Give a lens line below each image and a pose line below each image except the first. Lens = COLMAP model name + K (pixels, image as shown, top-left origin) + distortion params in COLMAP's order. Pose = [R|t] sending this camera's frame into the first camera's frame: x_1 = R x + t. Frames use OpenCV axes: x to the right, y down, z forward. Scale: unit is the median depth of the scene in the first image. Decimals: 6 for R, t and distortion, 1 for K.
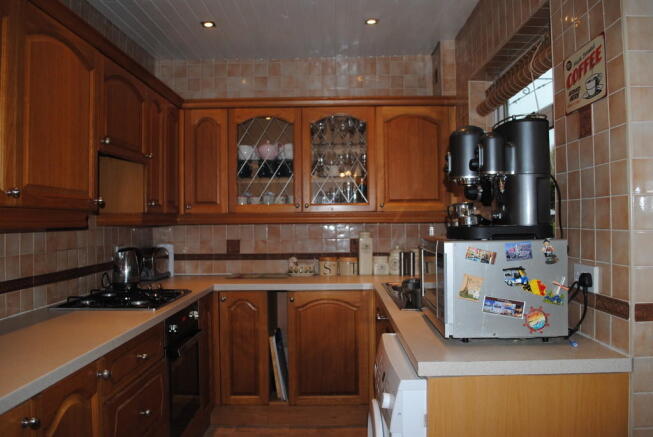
lens RADIAL K [[528.5, 0, 326.5], [0, 528.5, 218.5], [0, 0, 1]] dist [-0.064139, -0.003632]
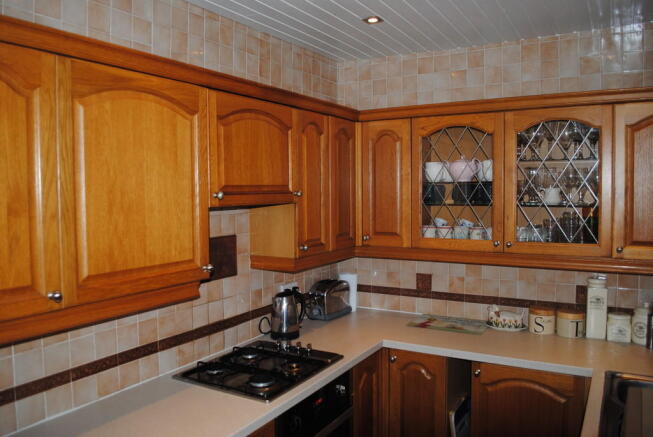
lens RADIAL K [[528.5, 0, 326.5], [0, 528.5, 218.5], [0, 0, 1]] dist [-0.064139, -0.003632]
pose [[0.875295, 0.029105, -0.482713, 0.091454], [0.003937, 0.997725, 0.067297, -0.108699], [0.483574, -0.060806, 0.873189, 0.220273]]
